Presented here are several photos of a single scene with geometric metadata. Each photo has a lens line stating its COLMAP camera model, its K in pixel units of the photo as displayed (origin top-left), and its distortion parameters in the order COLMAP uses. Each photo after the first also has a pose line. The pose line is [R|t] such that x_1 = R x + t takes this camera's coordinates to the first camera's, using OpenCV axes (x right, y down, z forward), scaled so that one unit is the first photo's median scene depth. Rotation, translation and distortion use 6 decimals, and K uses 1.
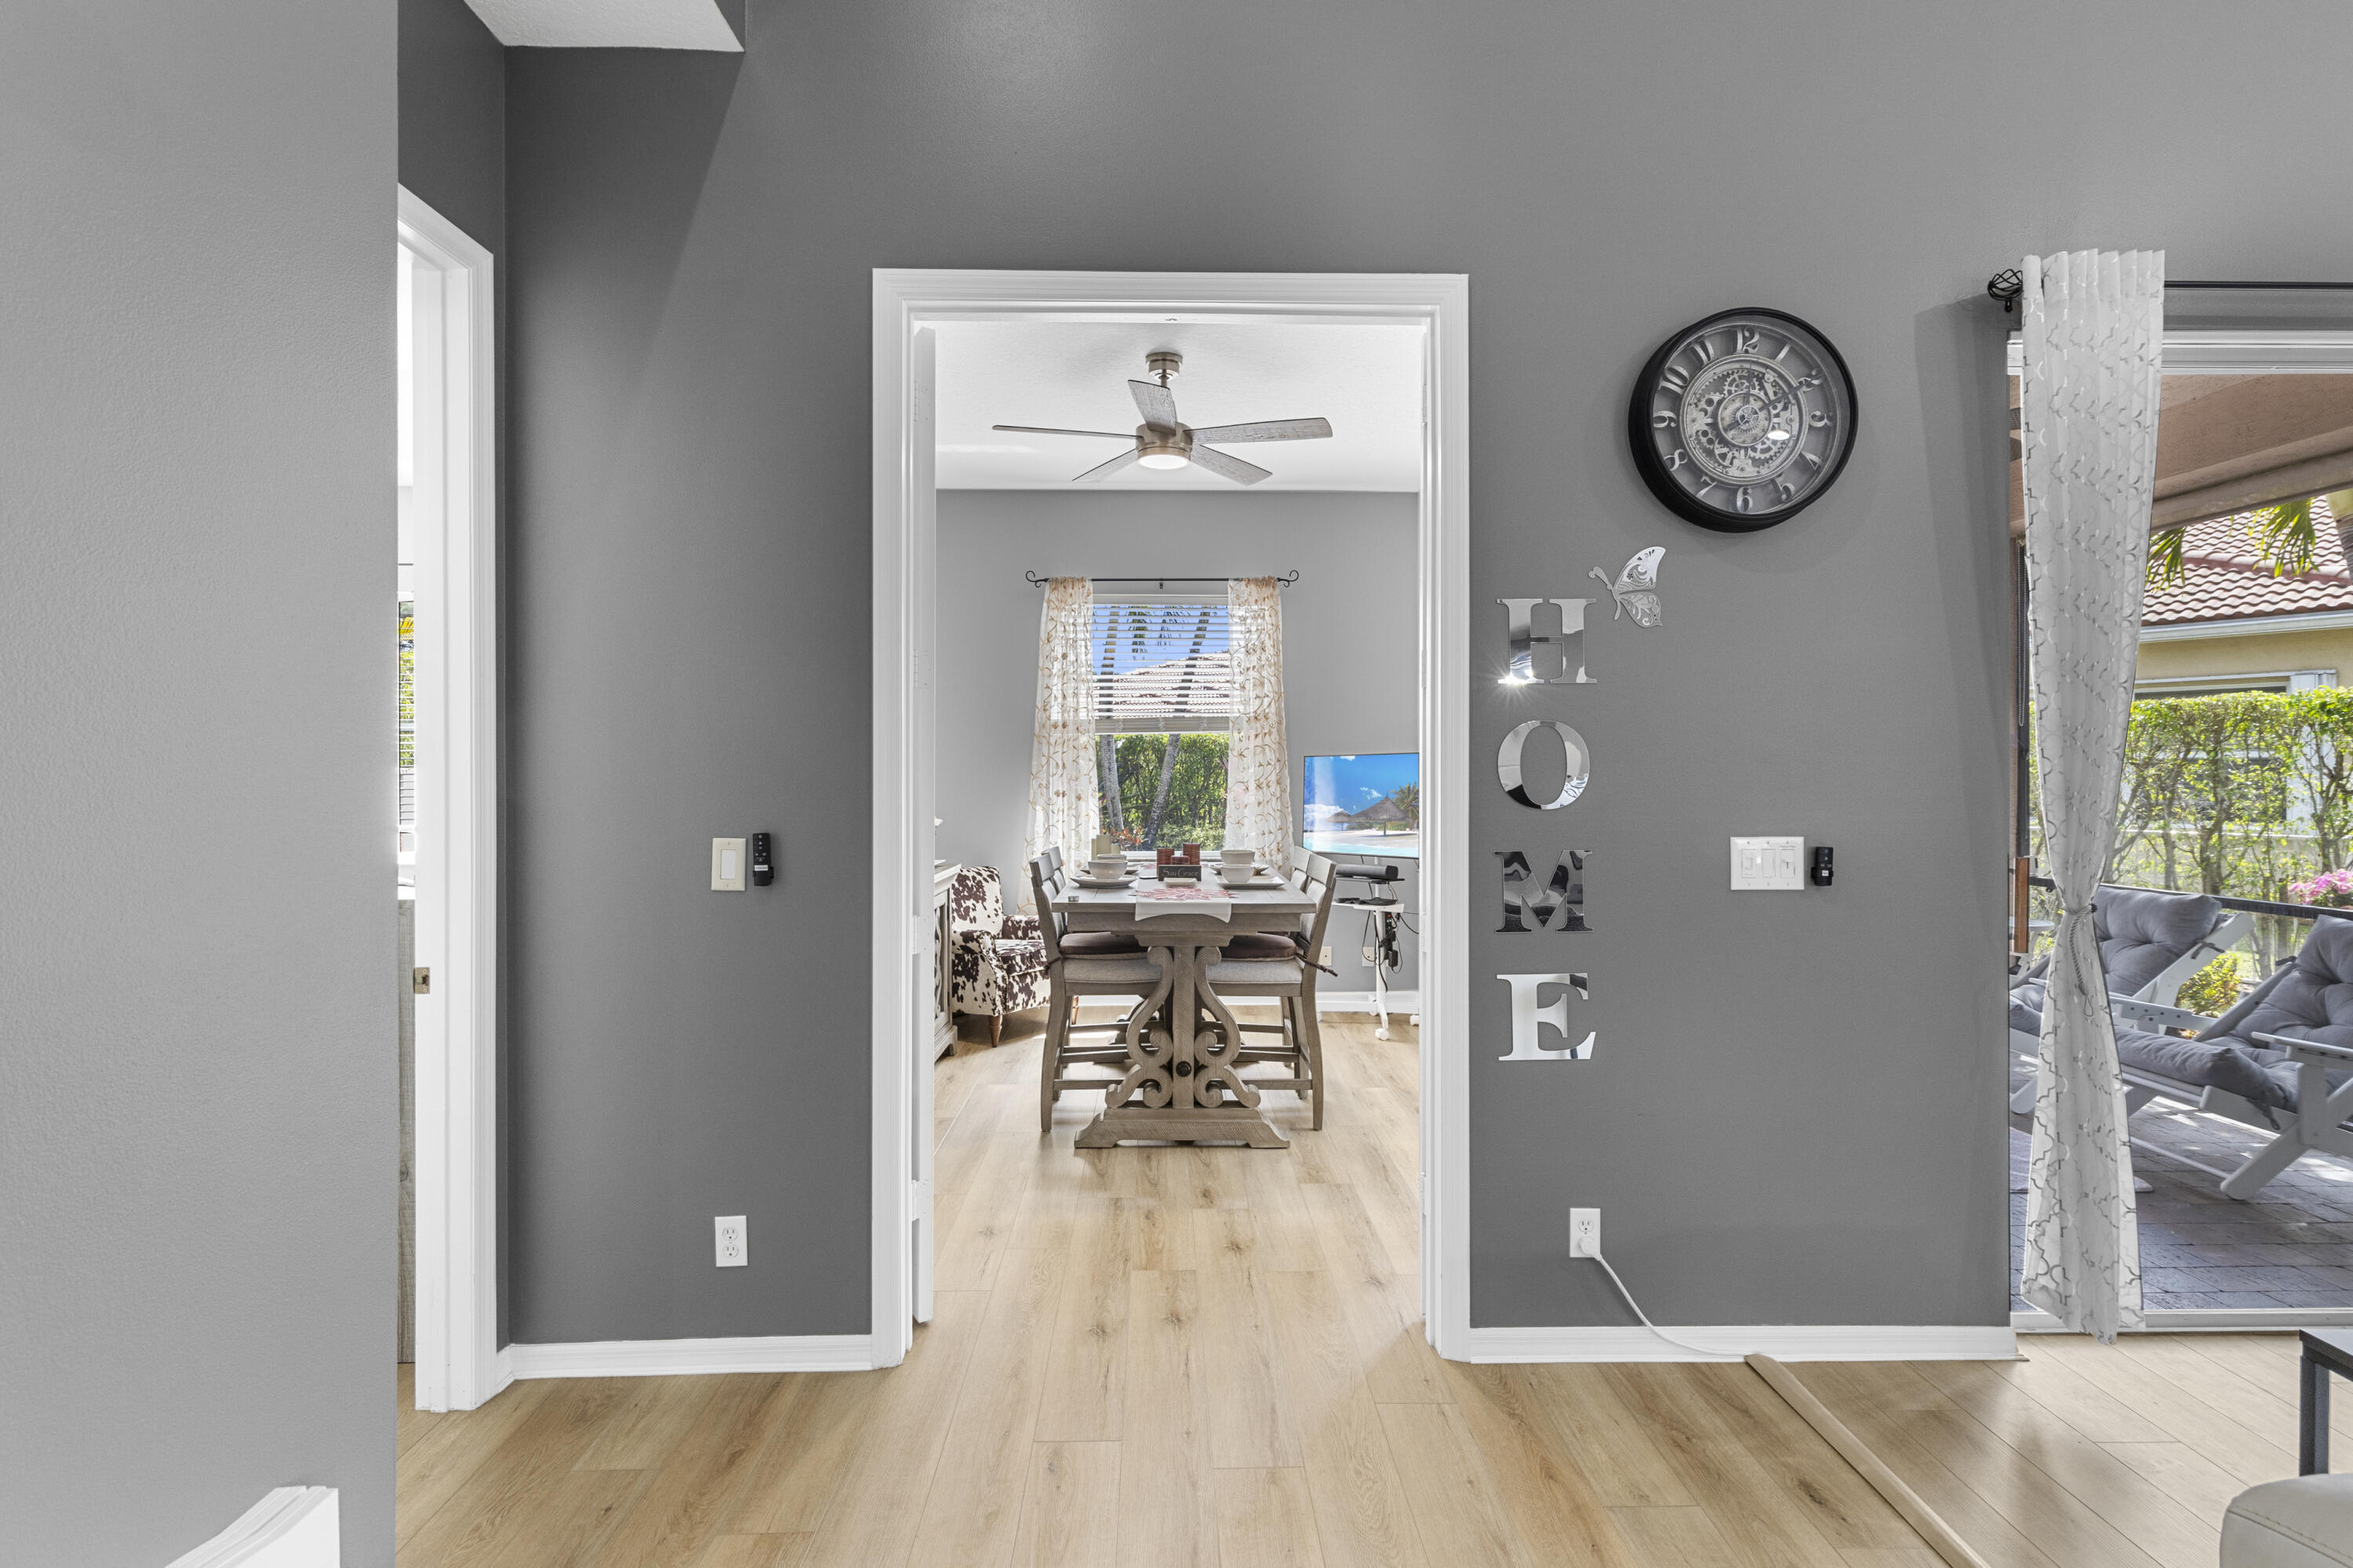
lens RADIAL K [[1052.2, 0, 1172.5], [0, 1052.2, 769.4], [0, 0, 1]] dist [0.013687, -0.000171]
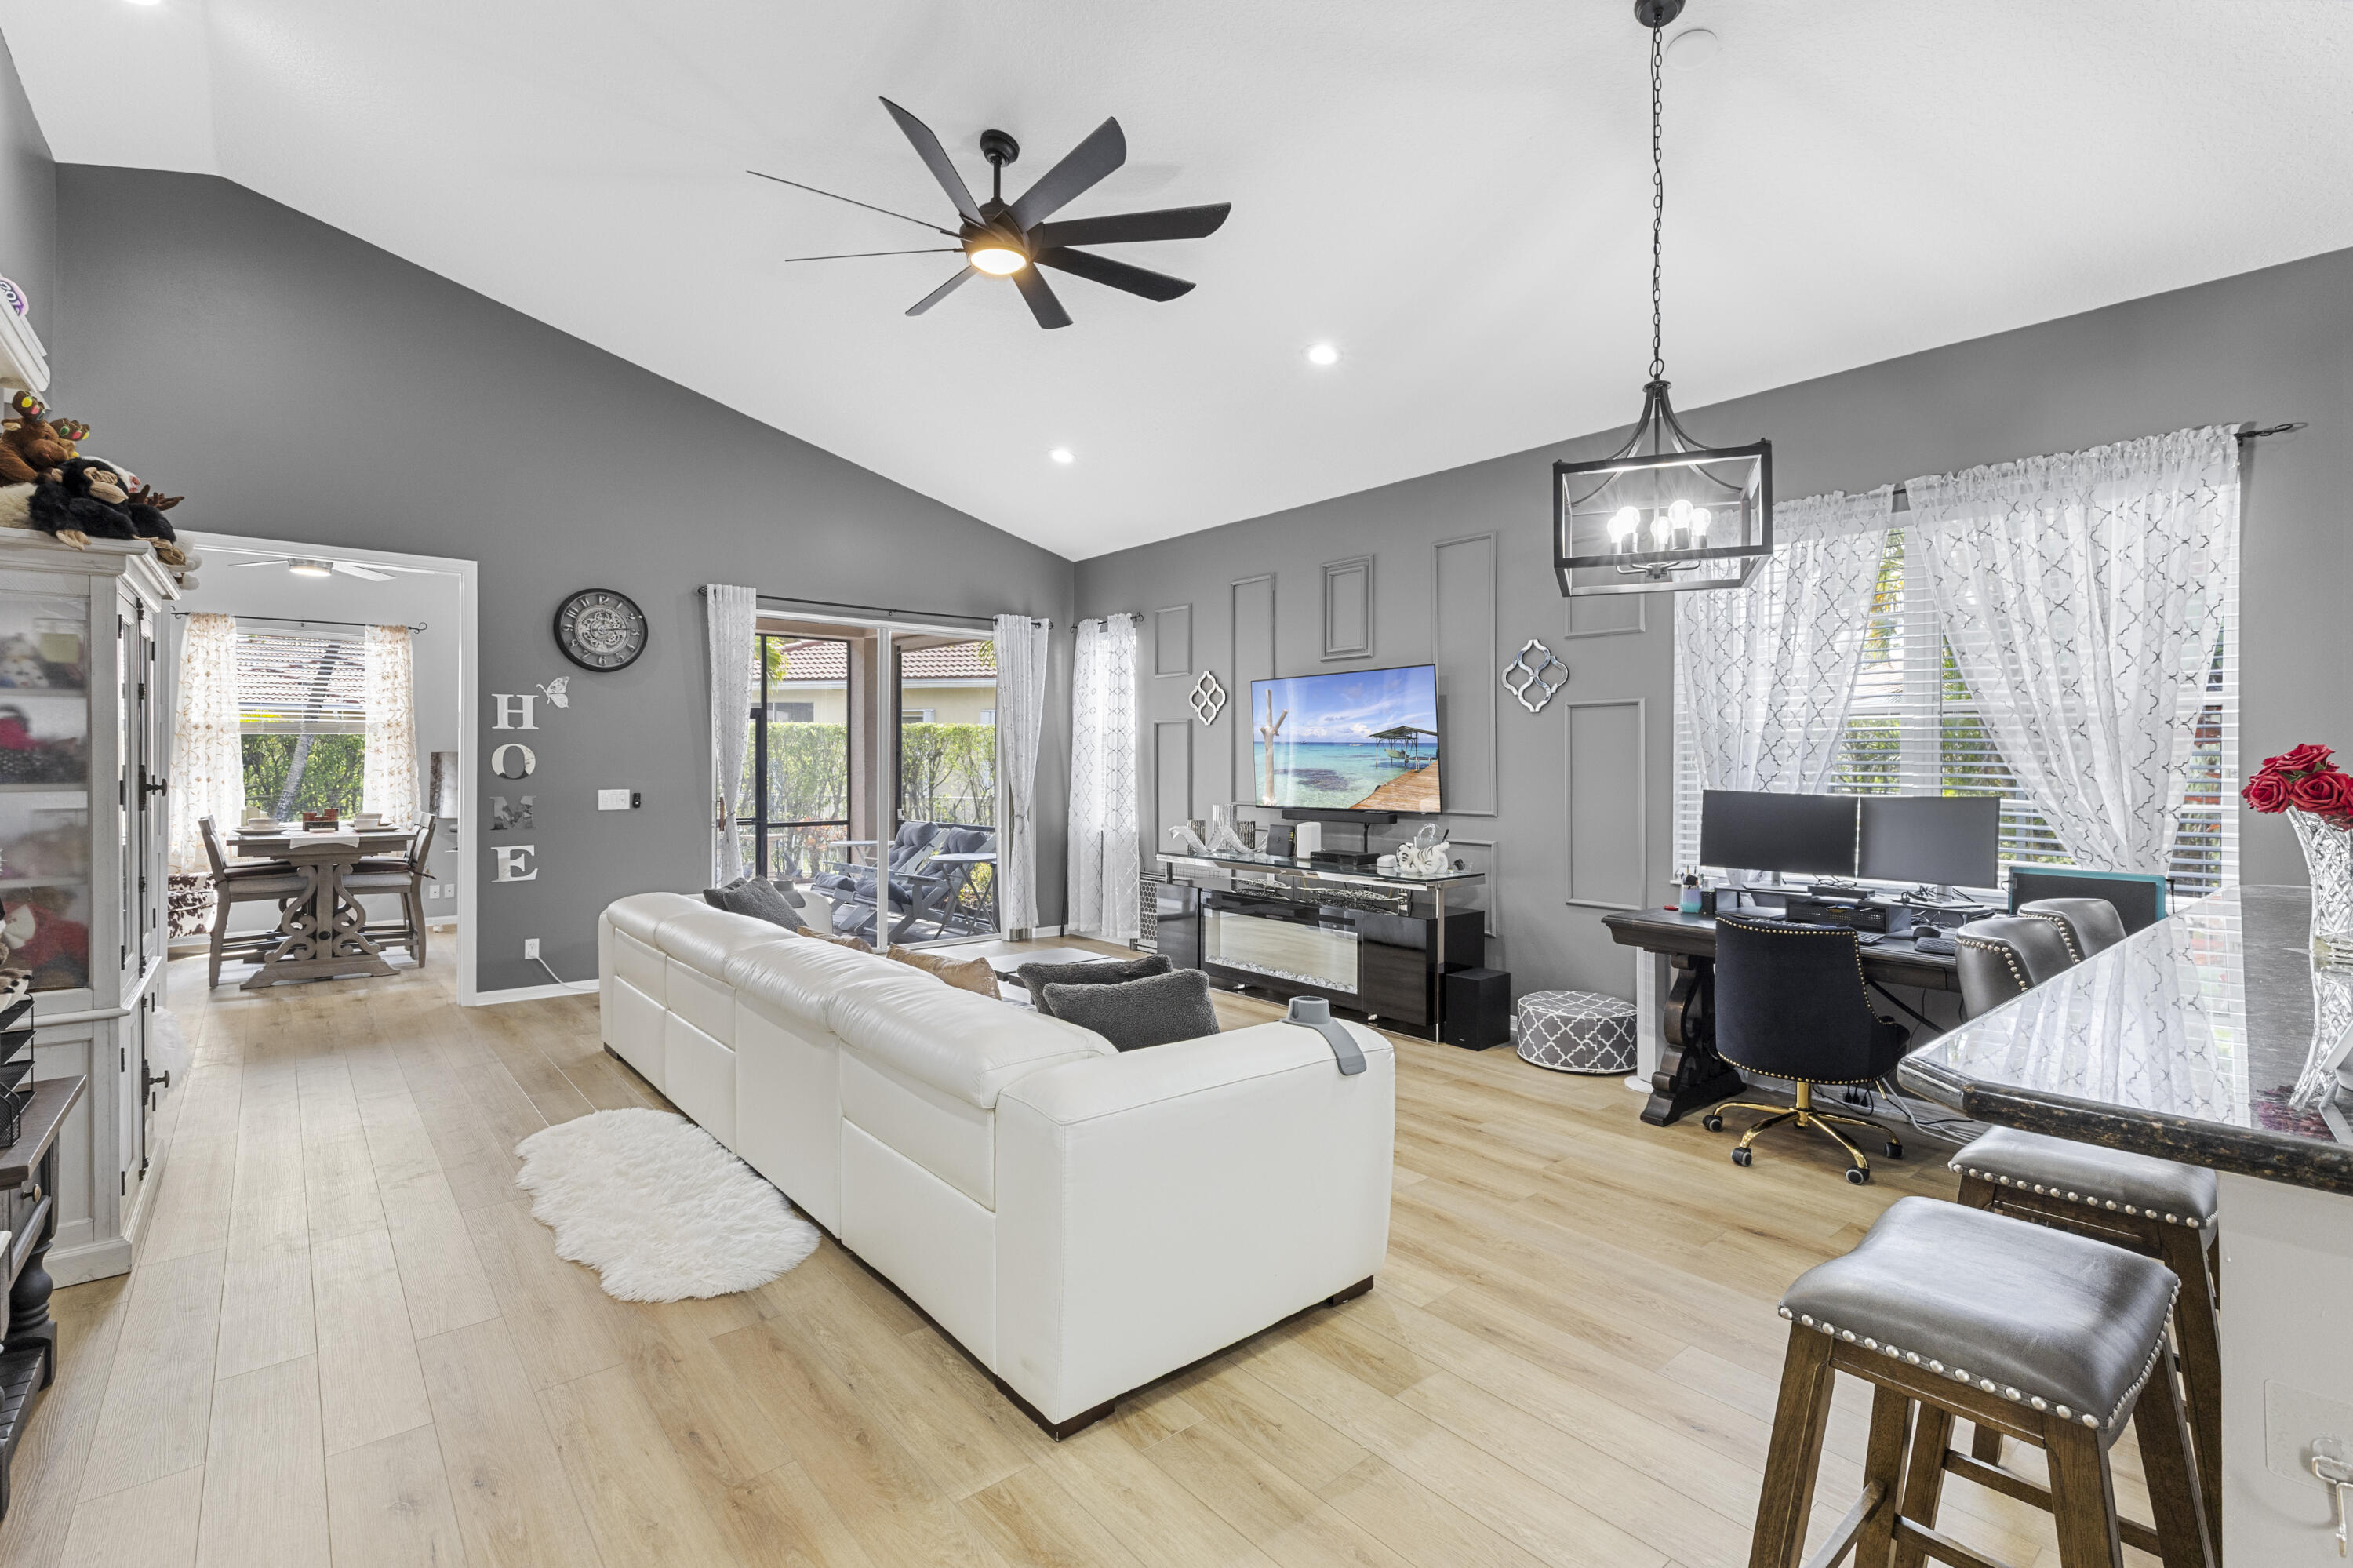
lens RADIAL K [[1065.1, 0, 1180.7], [0, 1065.1, 761.4], [0, 0, 1]] dist [0.001340, -0.000180]
pose [[0.770008, 0.003899, 0.638022, -0.017902], [-0.005180, 0.999987, 0.000141, -0.006277], [-0.638013, -0.003414, 0.770018, -0.897235]]
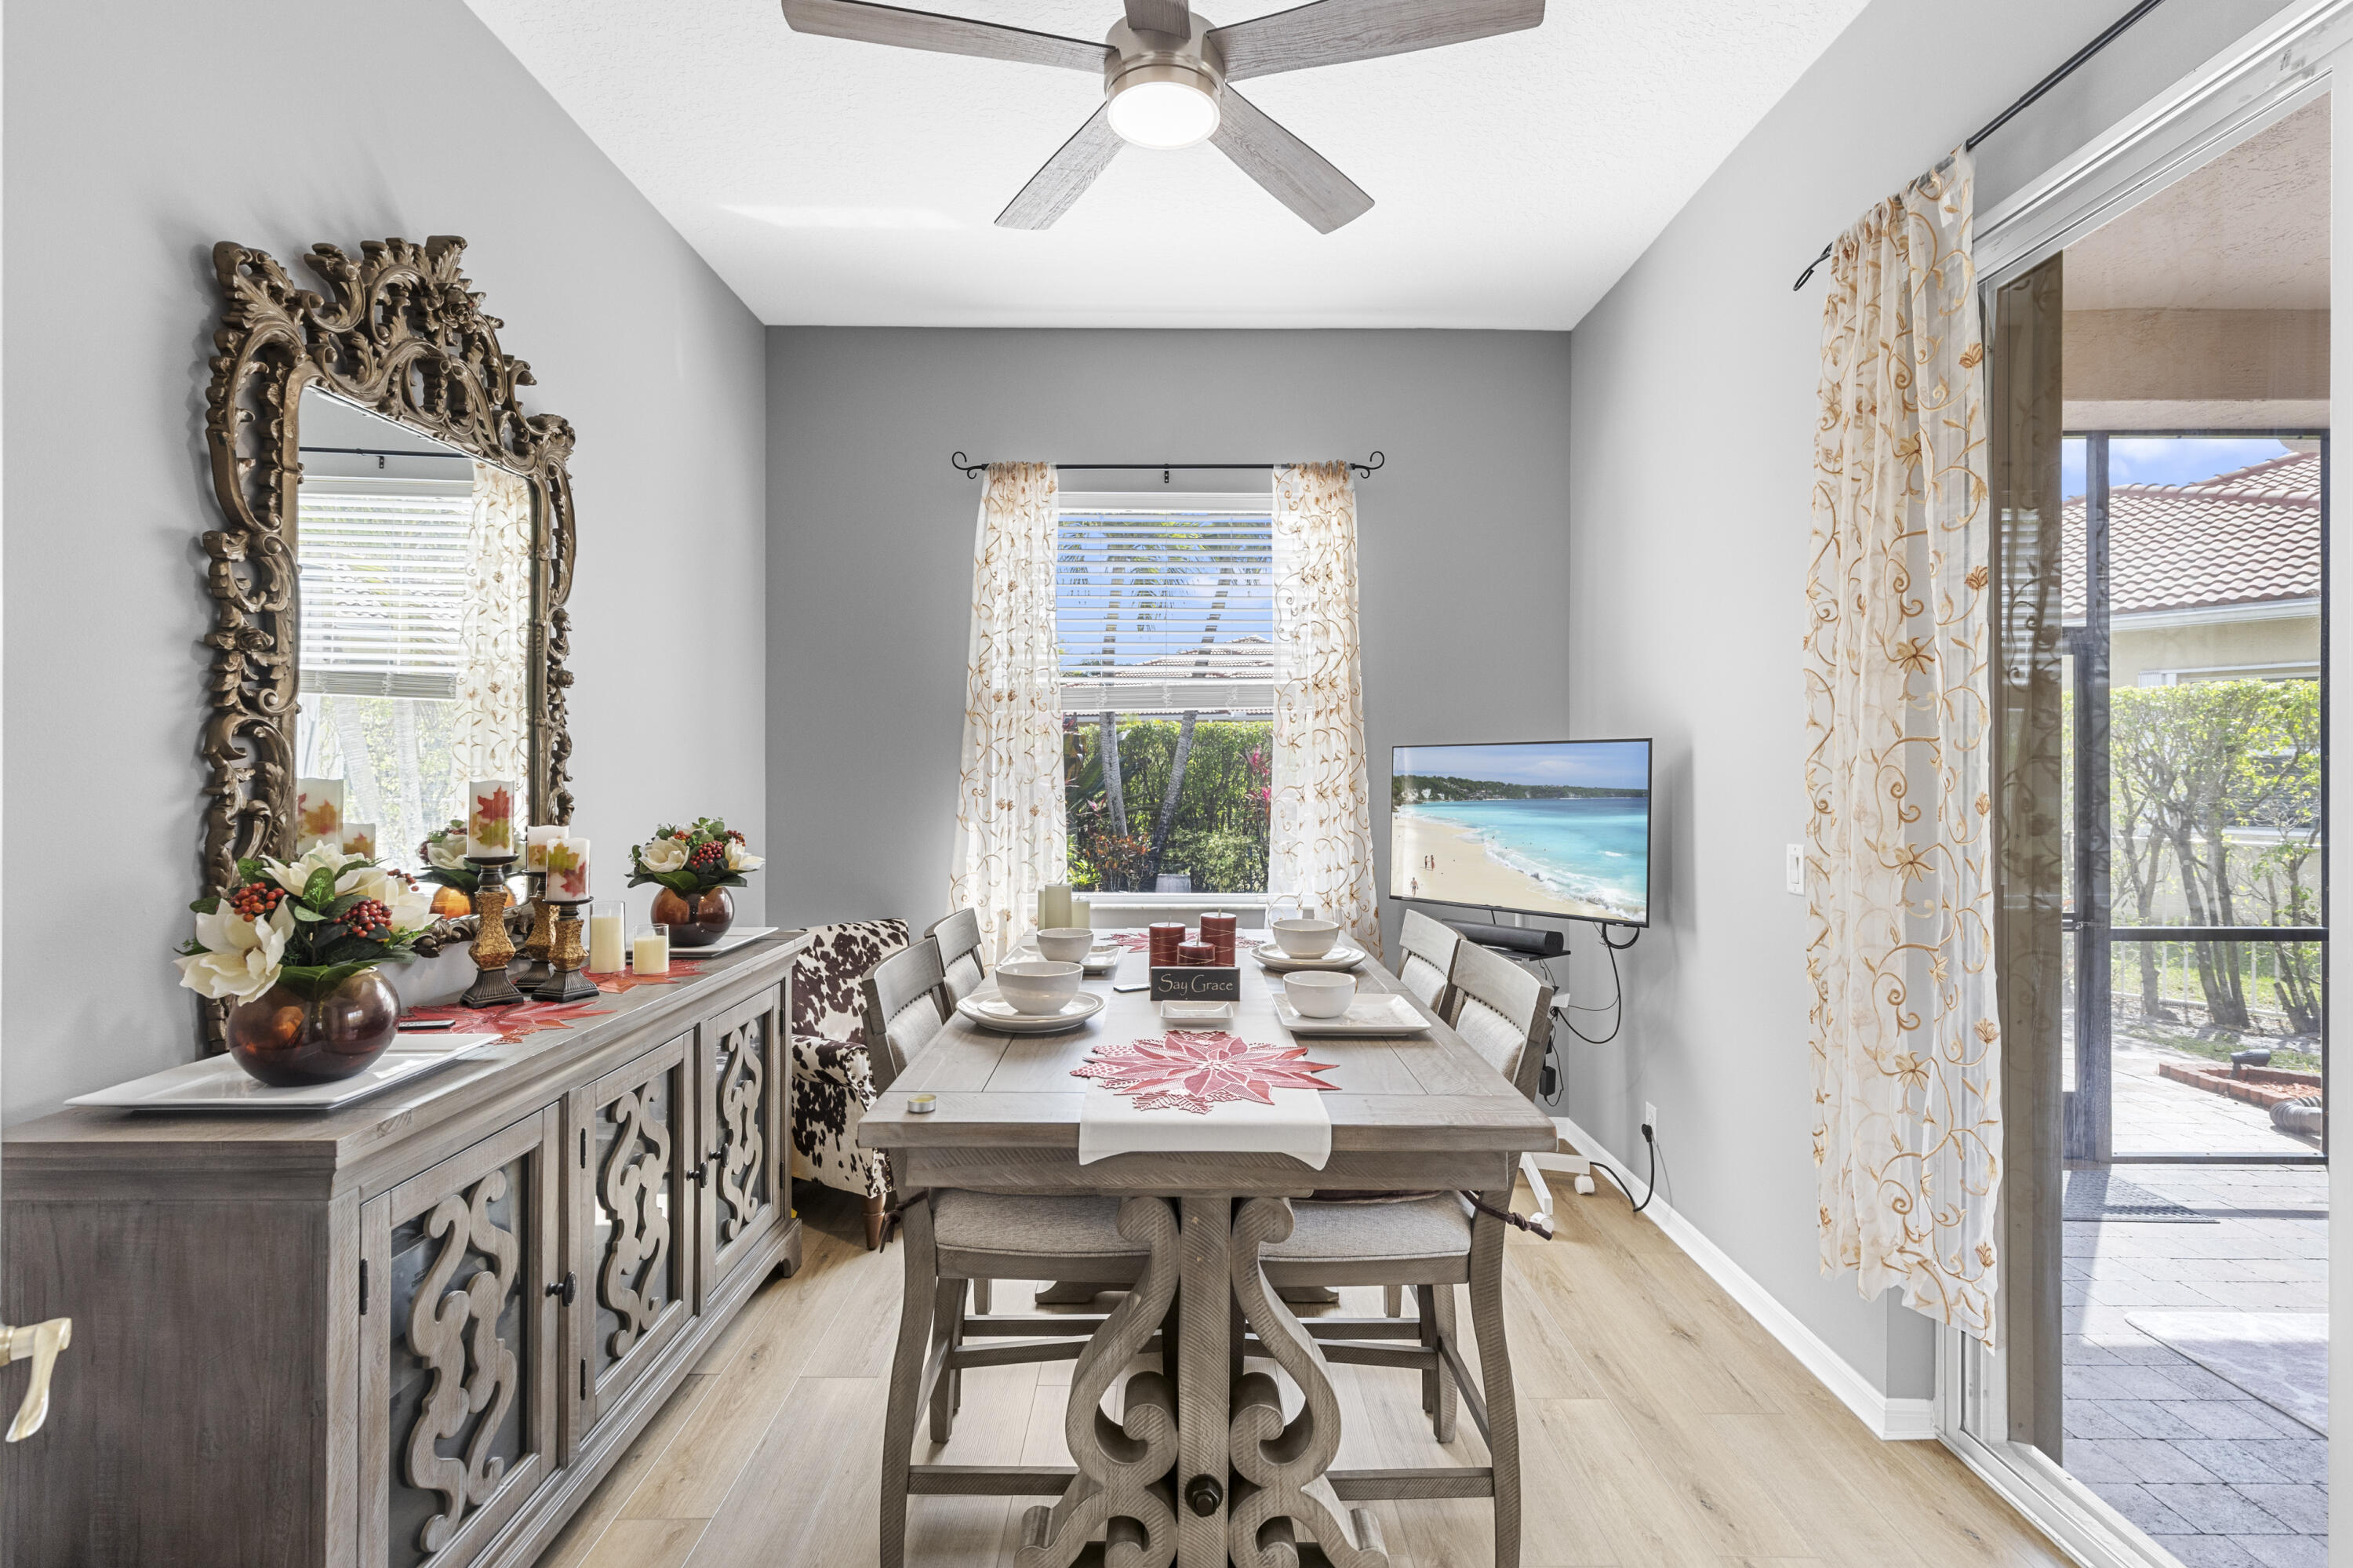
lens RADIAL K [[1052.2, 0, 1172.5], [0, 1052.2, 769.4], [0, 0, 1]] dist [0.013687, -0.000171]
pose [[0.999908, 0.002986, -0.013201, 0.002091], [-0.002918, 0.999982, 0.005211, -0.001970], [0.013216, -0.005172, 0.999899, 0.423315]]
